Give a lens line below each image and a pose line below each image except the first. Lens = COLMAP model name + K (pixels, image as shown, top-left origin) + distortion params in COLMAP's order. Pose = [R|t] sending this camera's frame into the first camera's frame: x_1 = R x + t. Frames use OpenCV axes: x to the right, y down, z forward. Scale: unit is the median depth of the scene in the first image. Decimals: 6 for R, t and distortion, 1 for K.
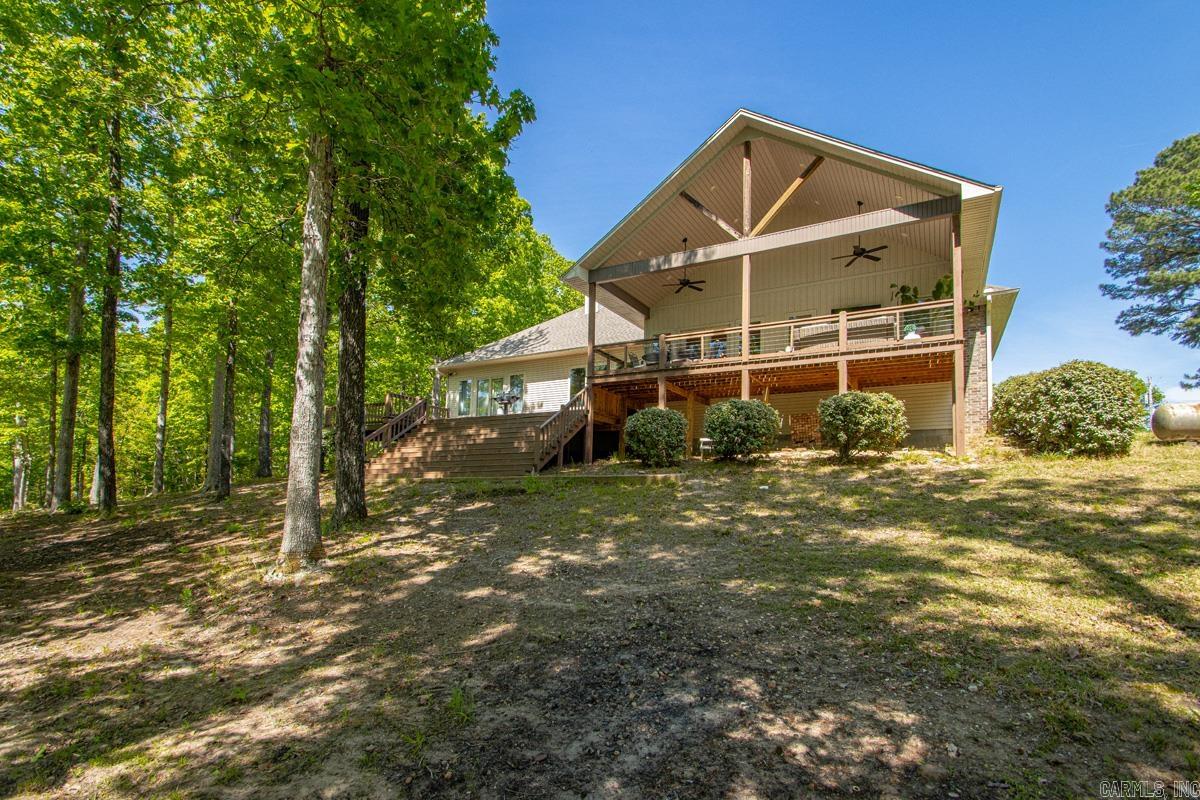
lens RADIAL K [[524.3, 0, 561.3], [0, 524.3, 395.6], [0, 0, 1]] dist [0.001237, 0.000062]
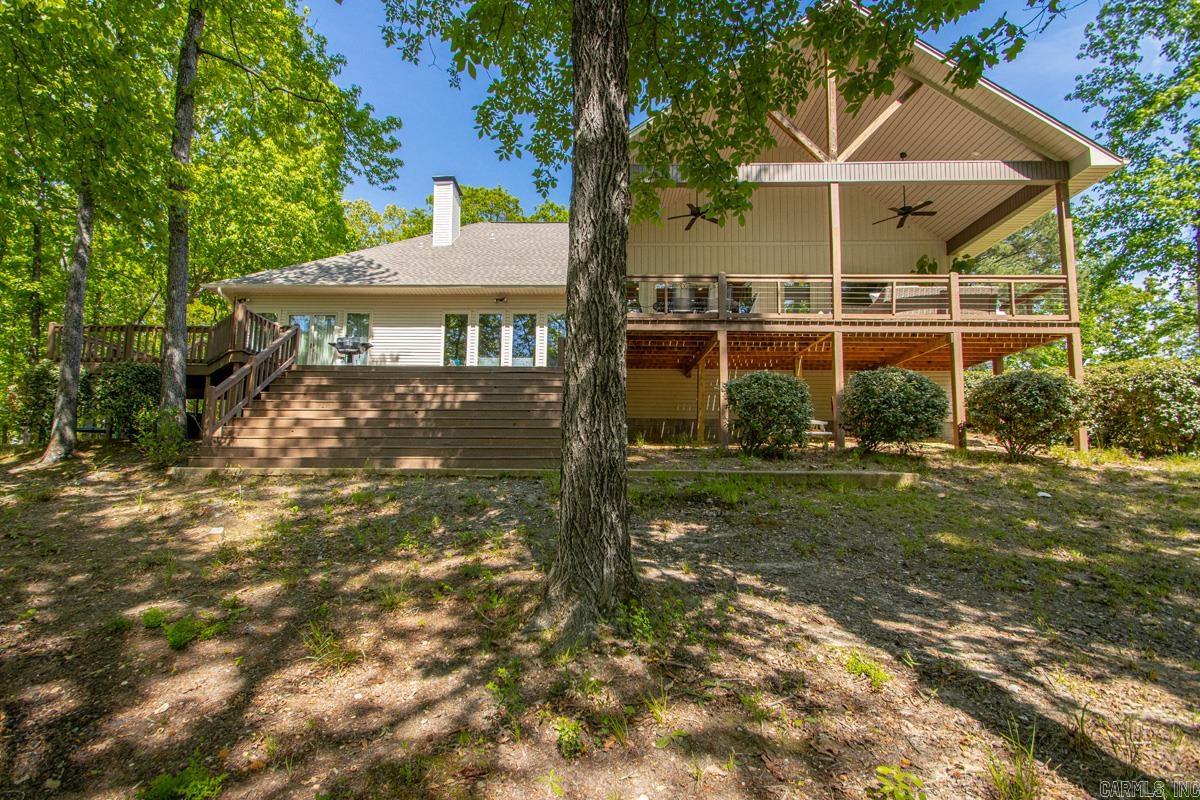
lens RADIAL K [[610.9, 0, 598.6], [0, 610.9, 372.5], [0, 0, 1]] dist [0.000785, 0.000381]
pose [[0.905841, 0.081229, 0.415756, -0.321437], [-0.086686, 0.996219, -0.005769, 0.043782], [-0.414653, -0.030815, 0.909458, 0.336708]]
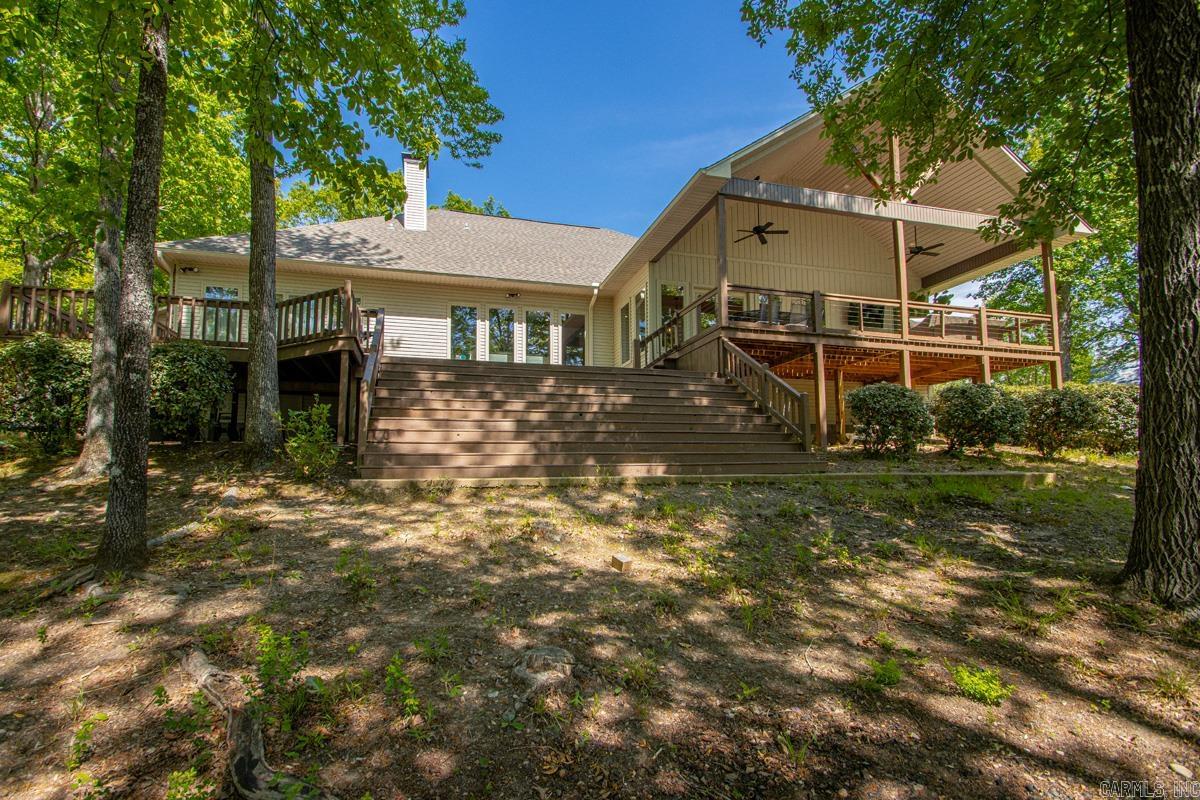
lens RADIAL K [[564.9, 0, 600.0], [0, 564.9, 400.0], [0, 0, 1]] dist [0.001383, -0.000005]
pose [[0.731065, 0.077371, 0.677907, -0.658821], [-0.120076, 0.992632, 0.016200, 0.079600], [-0.671659, -0.093244, 0.734969, 0.634199]]
